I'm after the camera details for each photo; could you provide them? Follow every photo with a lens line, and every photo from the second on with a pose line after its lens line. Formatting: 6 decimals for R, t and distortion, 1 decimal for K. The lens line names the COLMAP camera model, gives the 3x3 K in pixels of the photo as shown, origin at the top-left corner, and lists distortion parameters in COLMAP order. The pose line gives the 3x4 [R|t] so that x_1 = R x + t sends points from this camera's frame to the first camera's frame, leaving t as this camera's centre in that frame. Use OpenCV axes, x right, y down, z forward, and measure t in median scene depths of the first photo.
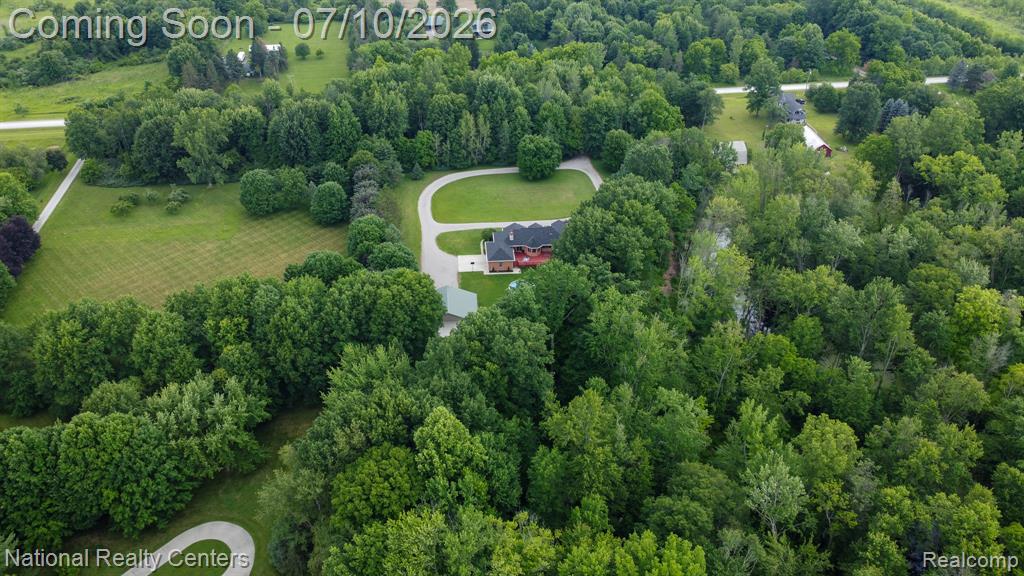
lens RADIAL K [[781.0, 0, 505.0], [0, 781.0, 286.5], [0, 0, 1]] dist [0.000302, -0.016338]
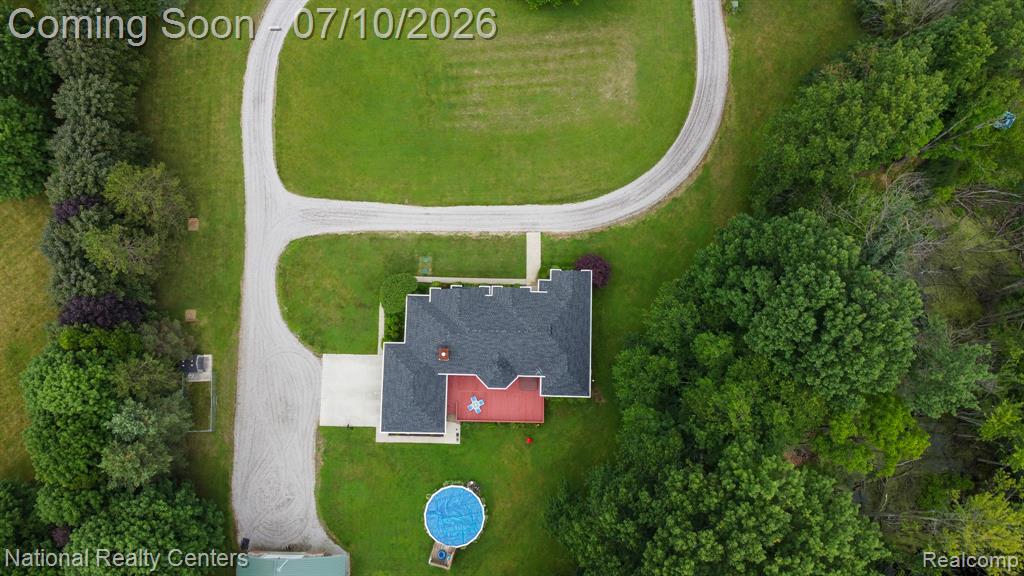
lens RADIAL K [[781.0, 0, 517.7], [0, 781.0, 283.7], [0, 0, 1]] dist [0.000302, -0.016338]
pose [[0.996324, 0.085628, -0.002424, 0.037191], [-0.054690, 0.657608, 0.751373, -0.332512], [0.065932, -0.748478, 0.659873, 0.634906]]
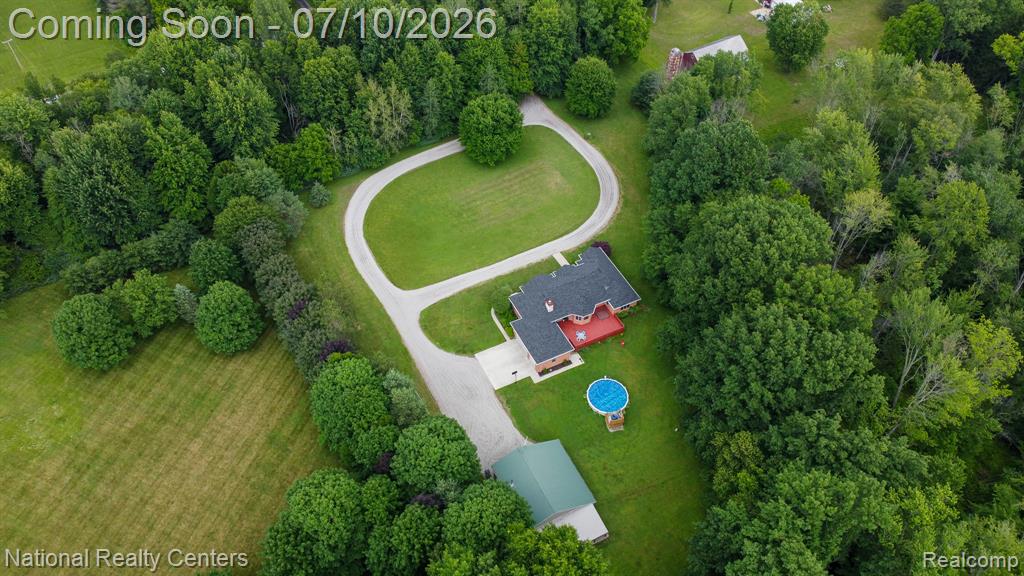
lens RADIAL K [[781.0, 0, 514.3], [0, 781.0, 281.7], [0, 0, 1]] dist [0.000302, -0.016338]
pose [[0.922276, -0.288704, 0.257014, -0.150622], [0.210480, 0.932805, 0.292527, -0.233640], [-0.324198, -0.215695, 0.921071, 0.345478]]
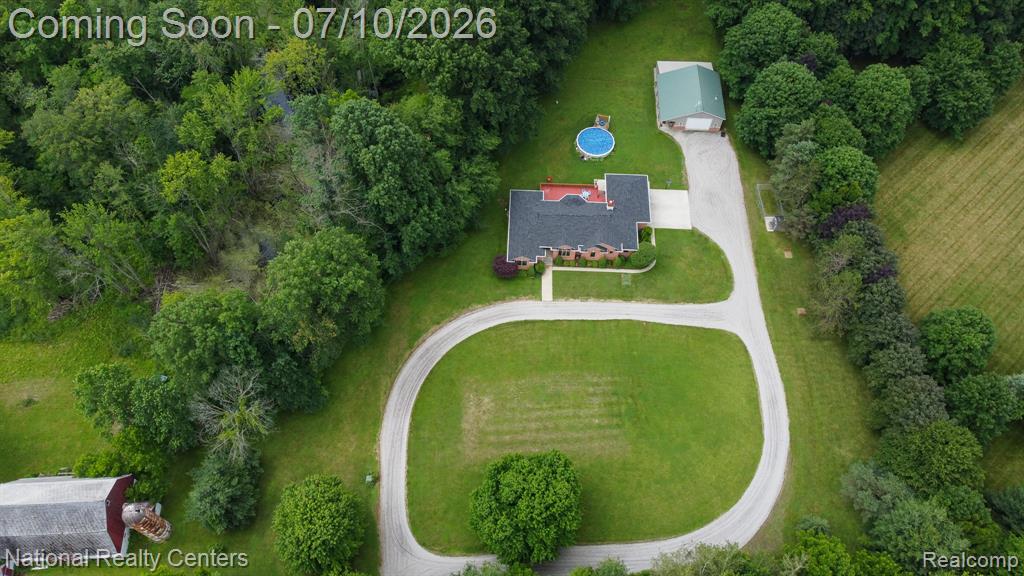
lens RADIAL K [[781.0, 0, 510.8], [0, 781.0, 306.7], [0, 0, 1]] dist [0.000302, -0.016338]
pose [[-0.995194, -0.093205, 0.030044, 0.049472], [0.035363, -0.055952, 0.997807, -0.565548], [-0.091320, 0.994074, 0.058979, 0.875855]]
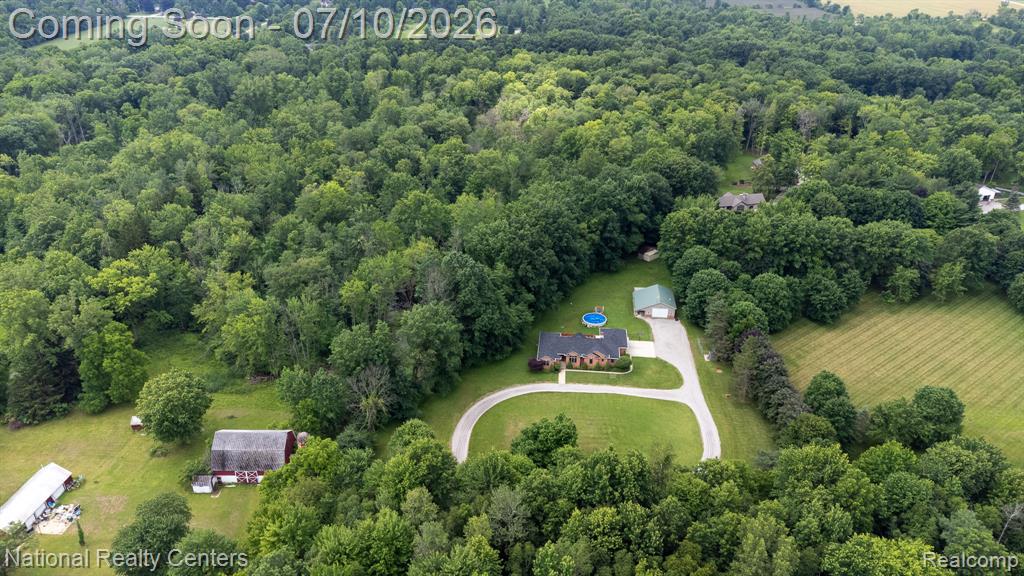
lens RADIAL K [[781.0, 0, 494.0], [0, 781.0, 292.5], [0, 0, 1]] dist [0.000302, -0.016338]
pose [[-0.985346, -0.081395, 0.149895, -0.000896], [0.089414, 0.501887, 0.860299, -0.788225], [-0.145254, 0.861095, -0.487255, 1.208827]]
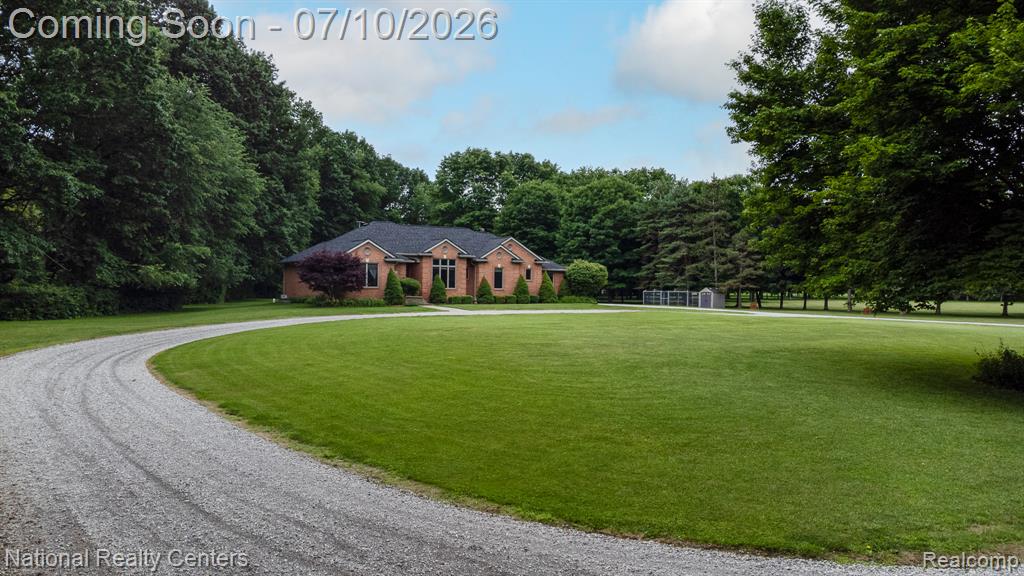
lens RADIAL K [[781.0, 0, 517.7], [0, 781.0, 287.1], [0, 0, 1]] dist [0.000302, -0.016338]
pose [[-0.880726, -0.022374, -0.473097, 0.123603], [-0.277648, 0.833639, 0.477449, -0.174497], [0.383710, 0.551856, -0.740420, 1.049347]]
